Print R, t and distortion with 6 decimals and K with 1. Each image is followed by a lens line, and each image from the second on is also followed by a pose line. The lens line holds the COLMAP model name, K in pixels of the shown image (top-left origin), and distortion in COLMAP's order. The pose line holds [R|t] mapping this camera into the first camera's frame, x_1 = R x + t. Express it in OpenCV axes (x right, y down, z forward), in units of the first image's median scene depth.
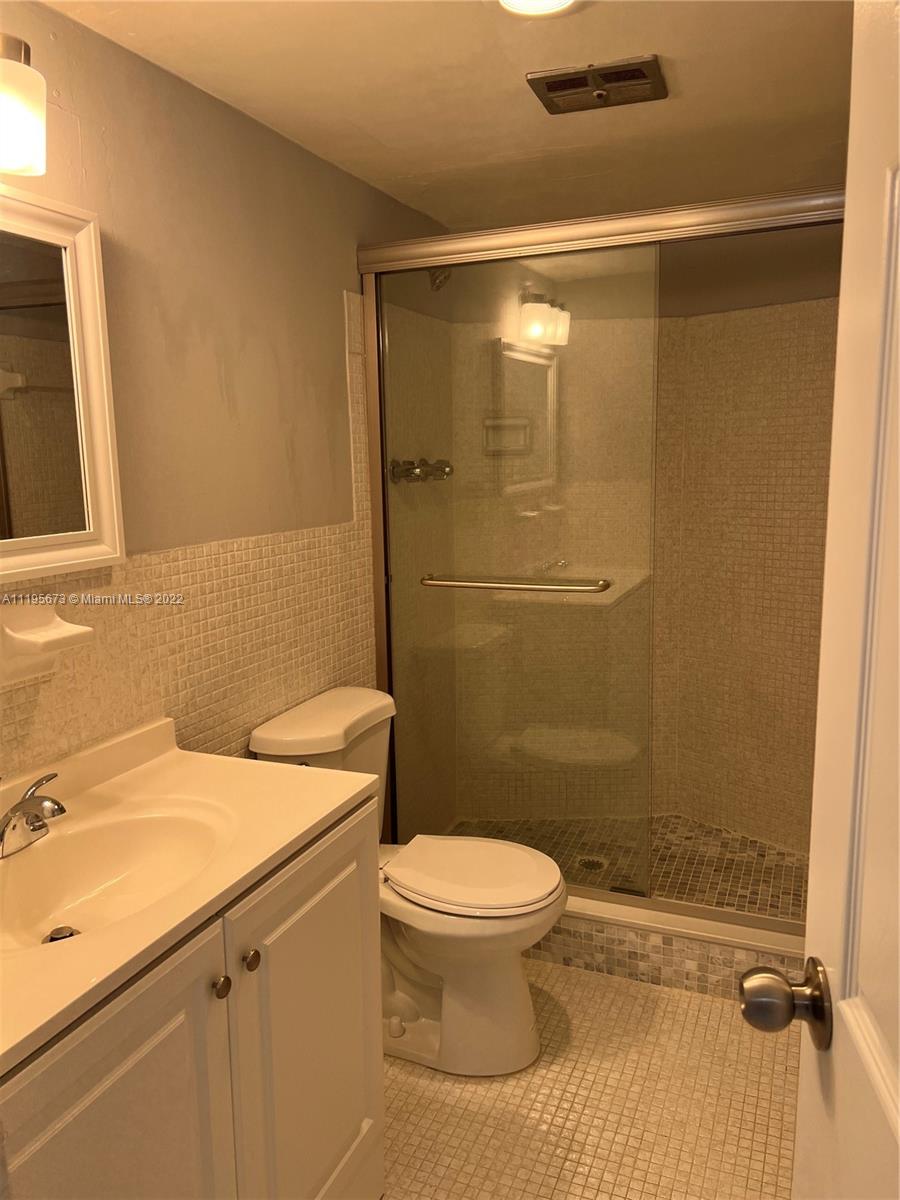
lens RADIAL K [[898.3, 0, 447.3], [0, 898.3, 601.2], [0, 0, 1]] dist [0.045013, -0.063373]
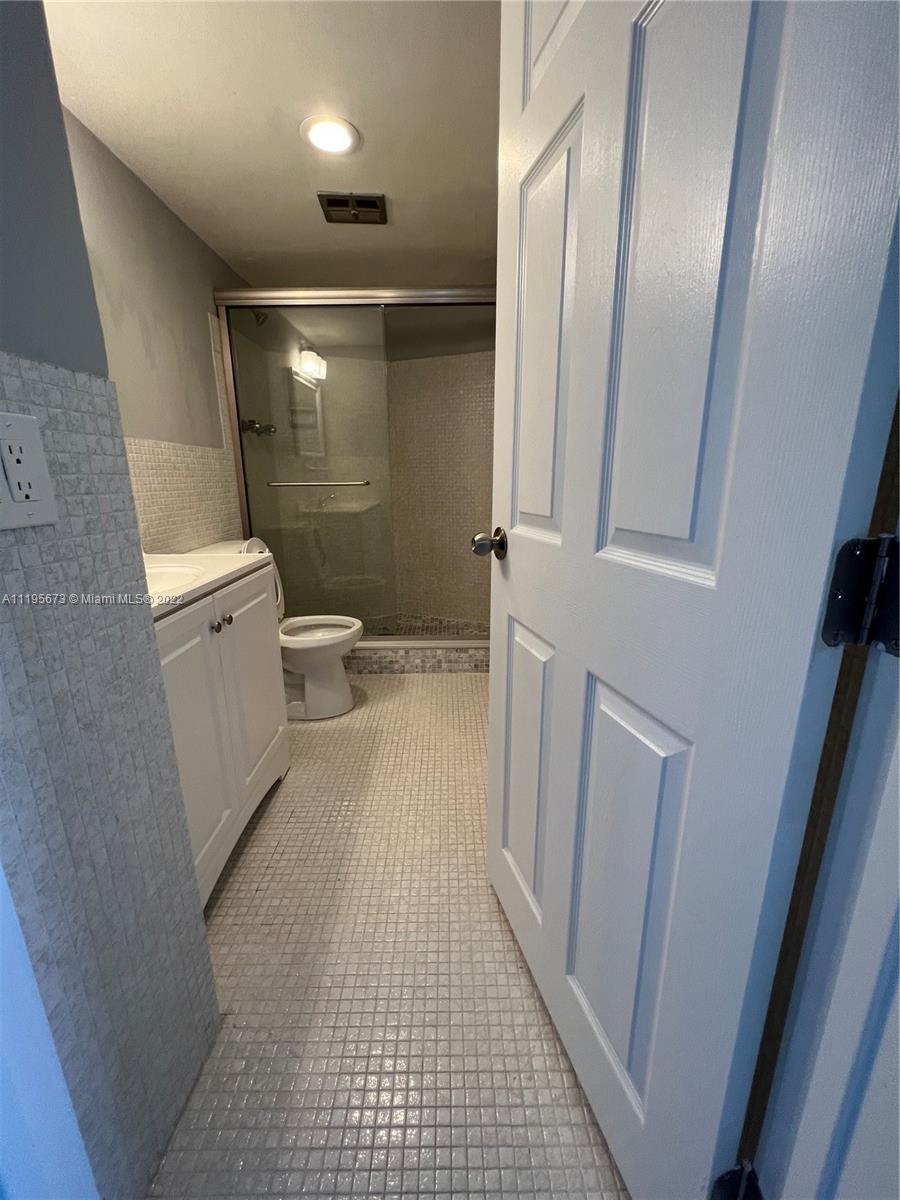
lens RADIAL K [[481.8, 0, 454.7], [0, 481.8, 603.1], [0, 0, 1]] dist [-0.001726, 0.000815]
pose [[0.912588, -0.089452, 0.398975, -0.099489], [0.057571, 0.994166, 0.091213, 0.160930], [-0.404806, -0.060271, 0.912414, -0.086229]]
